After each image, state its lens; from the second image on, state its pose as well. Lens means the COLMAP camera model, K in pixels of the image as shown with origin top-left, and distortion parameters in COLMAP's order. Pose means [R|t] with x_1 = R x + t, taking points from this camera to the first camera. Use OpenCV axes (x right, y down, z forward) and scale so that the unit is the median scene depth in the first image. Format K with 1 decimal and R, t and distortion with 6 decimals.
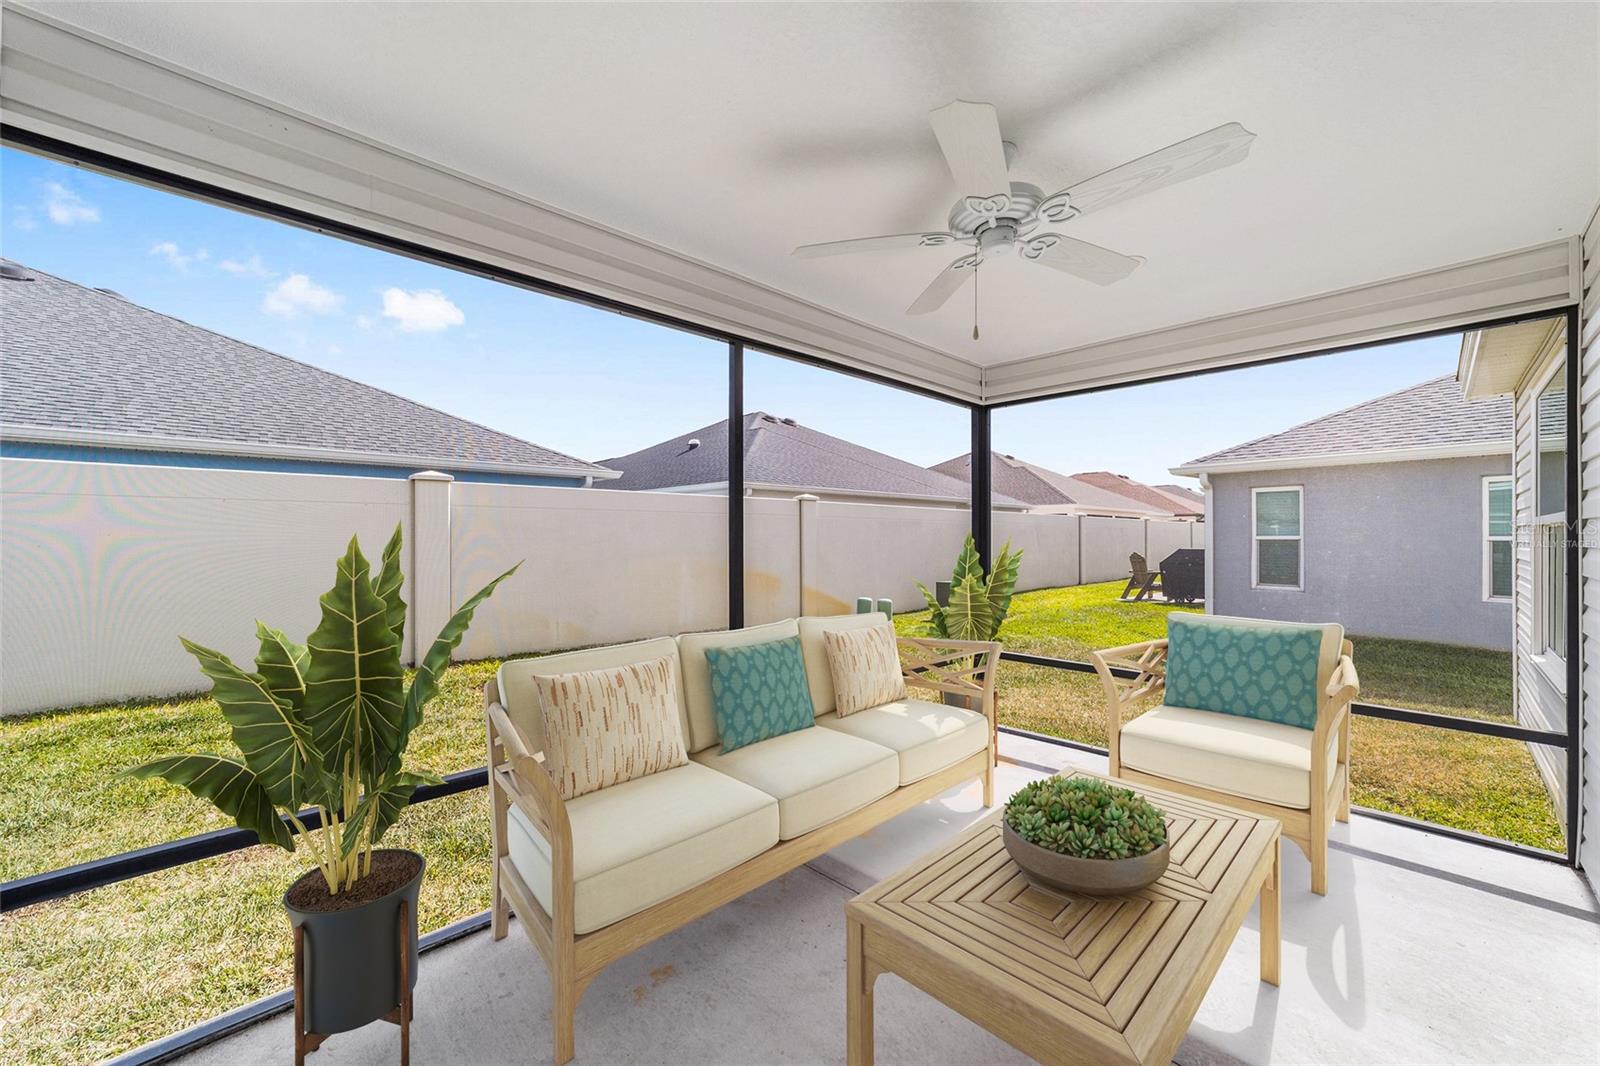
lens RADIAL K [[607.3, 0, 794.1], [0, 607.3, 540.1], [0, 0, 1]] dist [-0.016918, 0.008002]
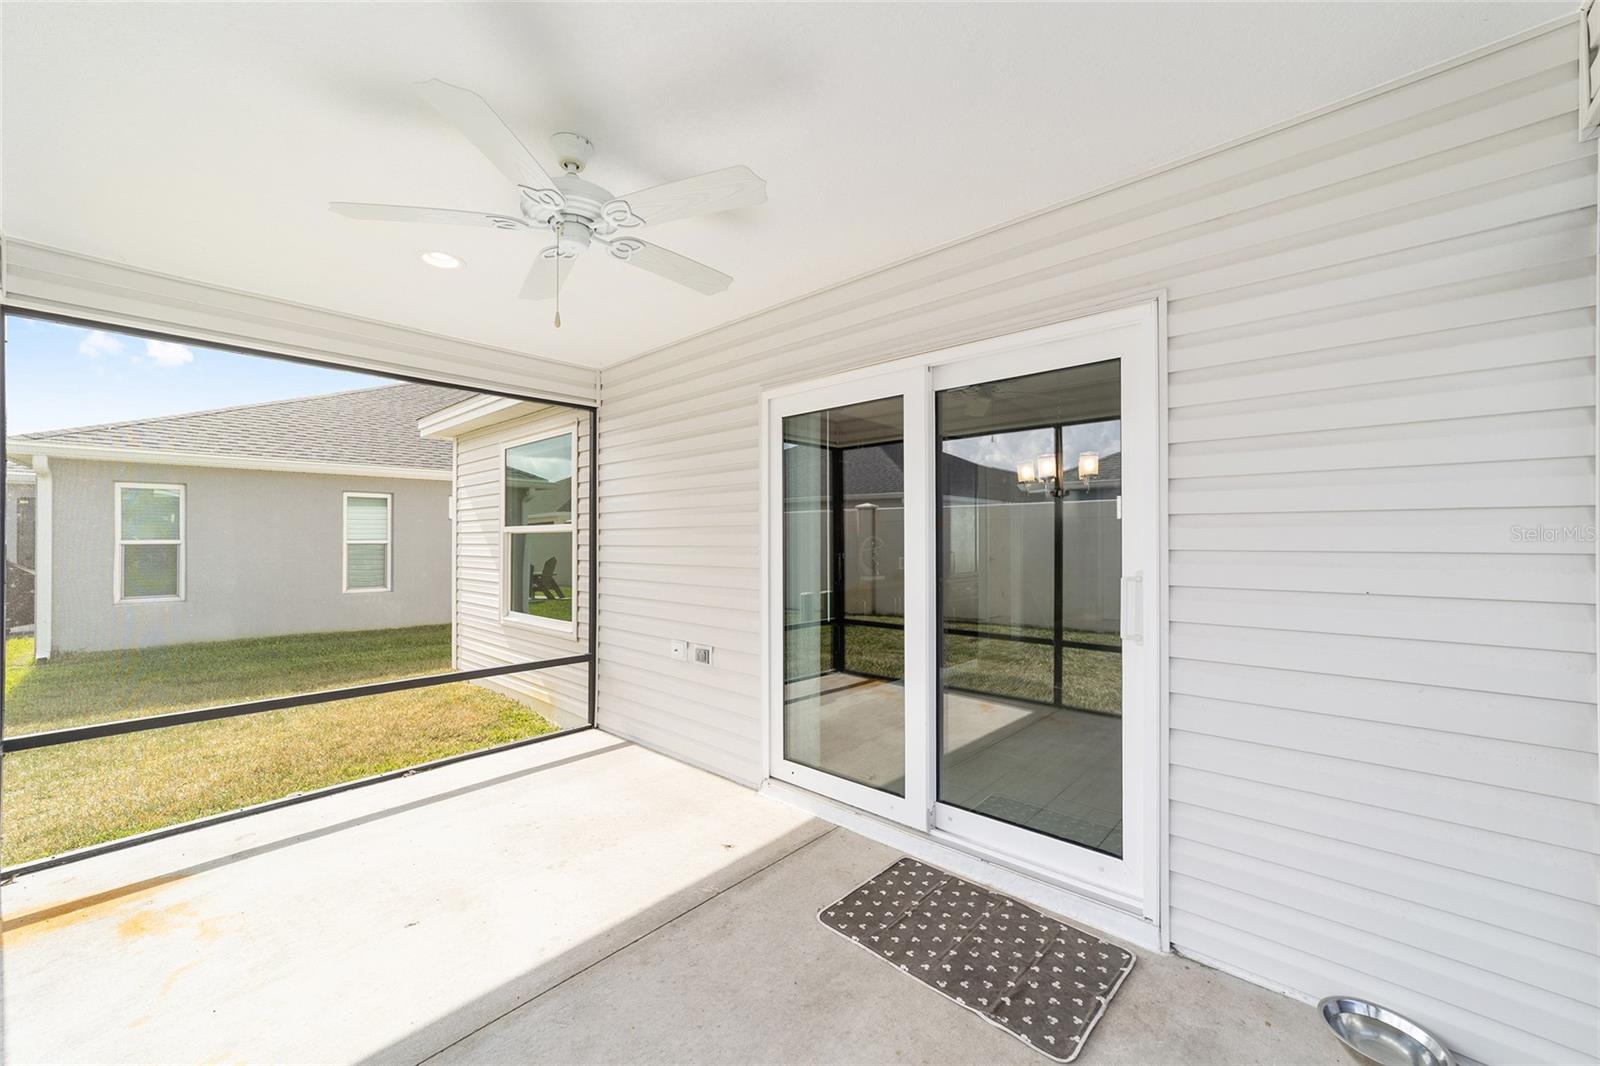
lens RADIAL K [[607.3, 0, 794.1], [0, 607.3, 540.1], [0, 0, 1]] dist [-0.016918, 0.008002]
pose [[-0.071488, -0.001180, 0.997441, -0.503870], [0.009055, 0.999957, 0.001832, -0.000551], [-0.997400, 0.009163, -0.071474, 0.543606]]
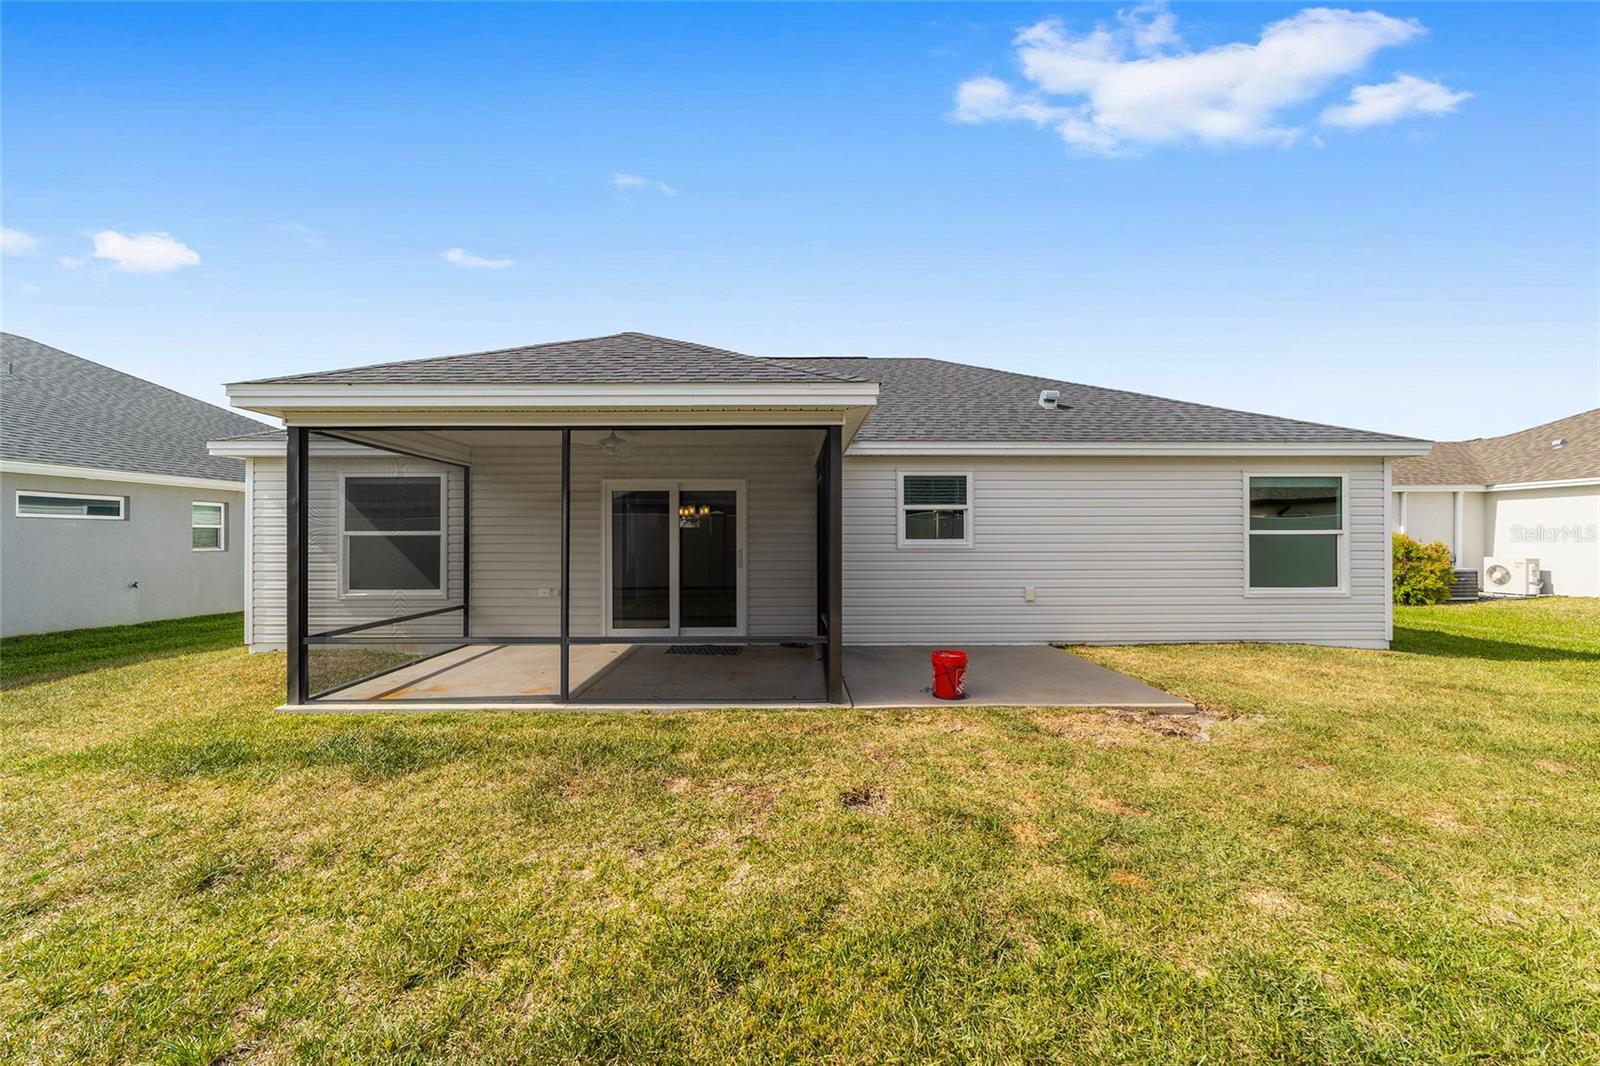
lens RADIAL K [[607.3, 0, 794.1], [0, 607.3, 540.1], [0, 0, 1]] dist [-0.016918, 0.008002]
pose [[-0.738915, 0.006045, 0.673772, -3.915949], [0.006303, 0.999978, -0.002059, 0.028405], [-0.673769, 0.002725, -0.738937, 4.112413]]
